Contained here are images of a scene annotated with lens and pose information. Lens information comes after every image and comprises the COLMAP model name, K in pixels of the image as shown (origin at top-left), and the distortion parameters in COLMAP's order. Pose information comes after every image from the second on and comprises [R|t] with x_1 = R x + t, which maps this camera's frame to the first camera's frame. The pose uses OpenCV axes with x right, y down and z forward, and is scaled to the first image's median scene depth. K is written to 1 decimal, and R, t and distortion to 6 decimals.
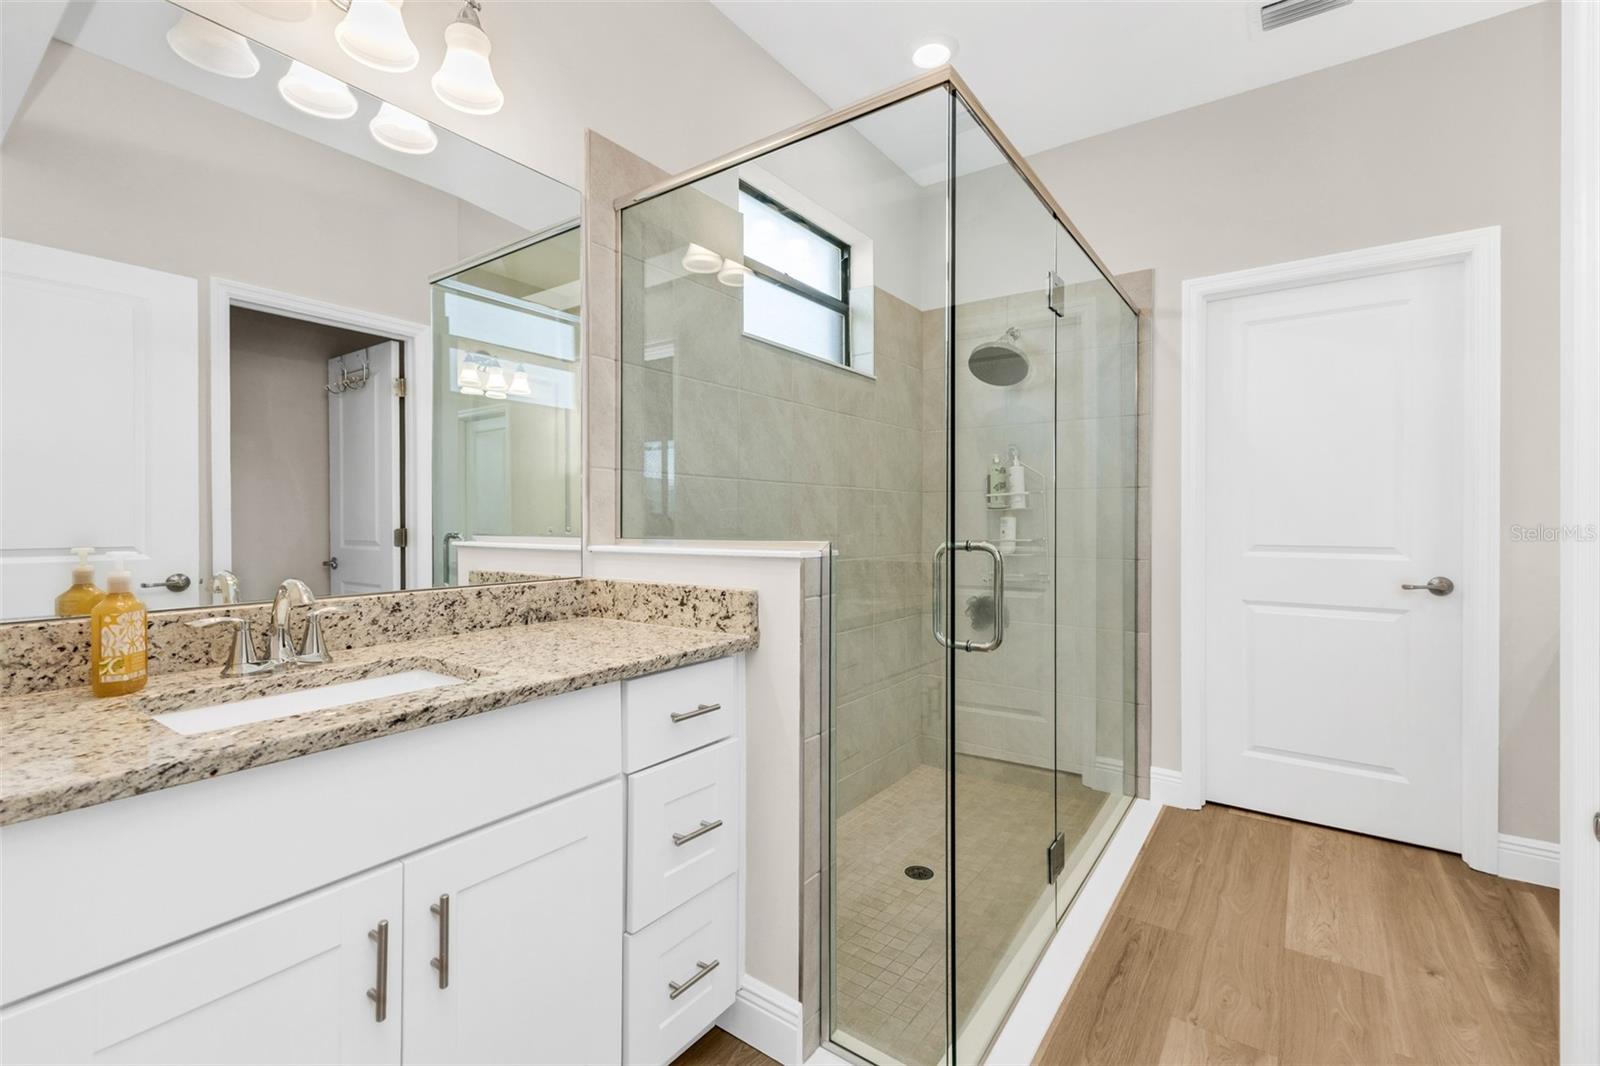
lens RADIAL K [[711.4, 0, 805.9], [0, 711.4, 527.9], [0, 0, 1]] dist [0.014413, -0.000081]
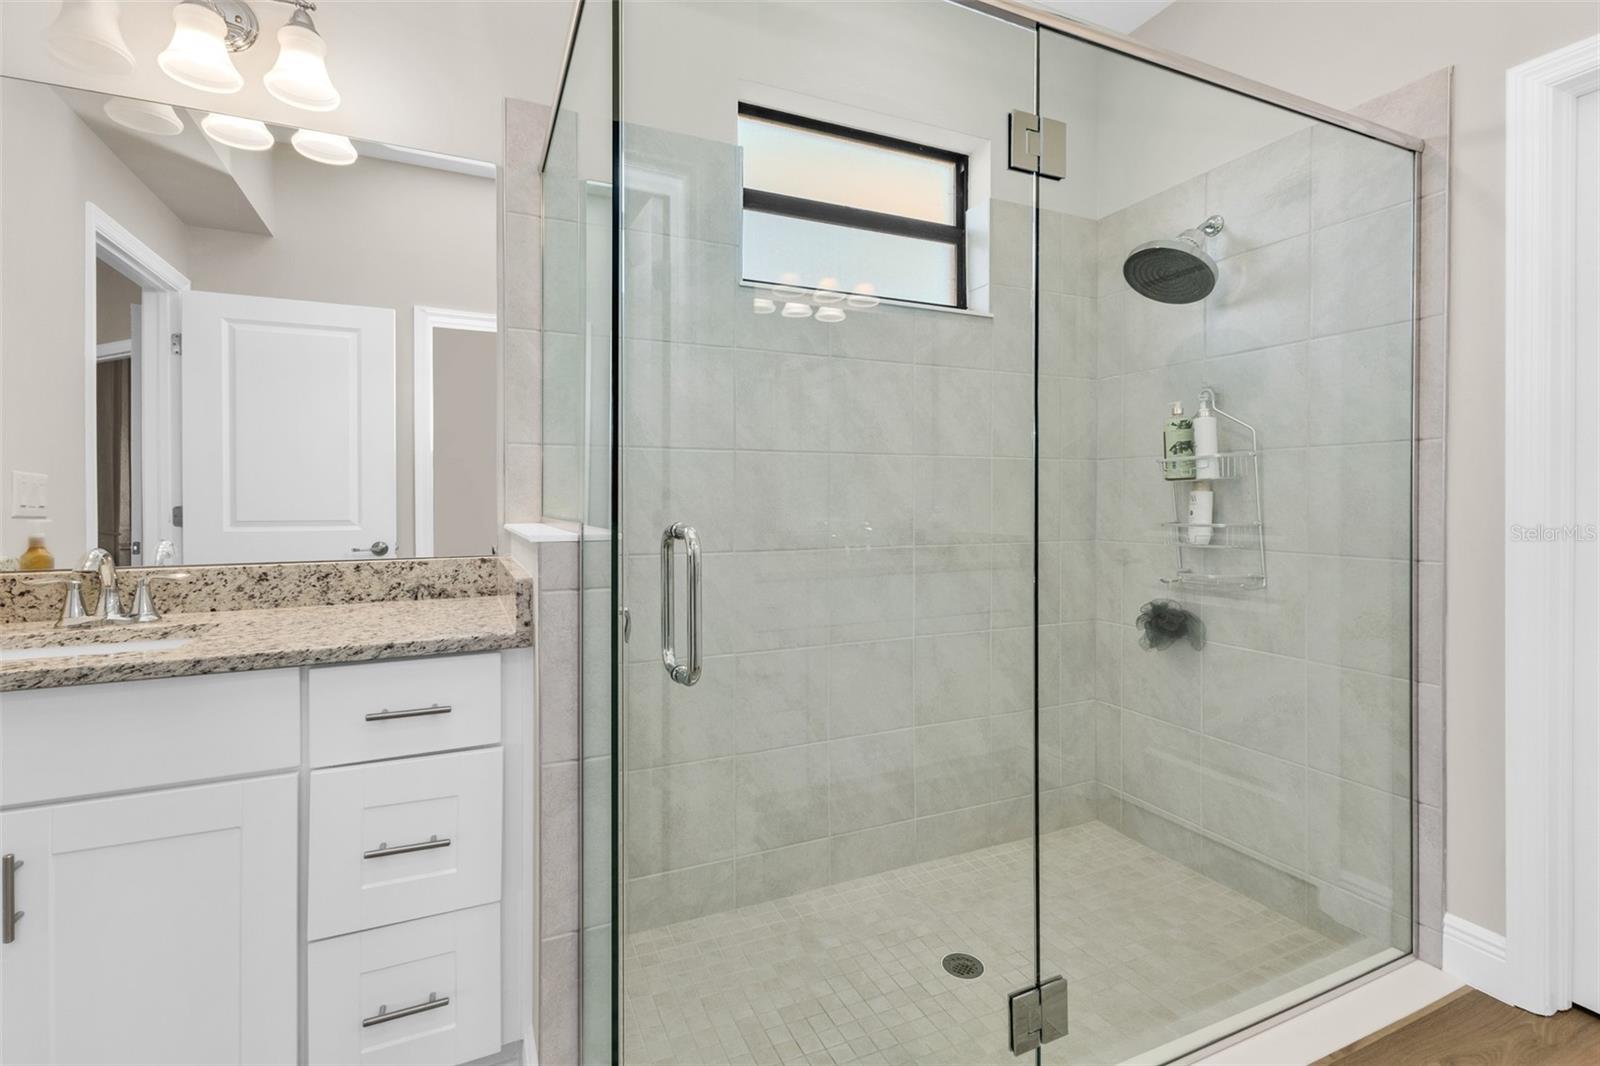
lens RADIAL K [[717.1, 0, 802.3], [0, 717.1, 506.0], [0, 0, 1]] dist [0.012434, -0.000788]
pose [[0.862214, 0.002113, -0.506540, 0.626697], [-0.002315, 0.999997, 0.000230, 0.000024], [0.506539, 0.000975, 0.862217, 0.410774]]
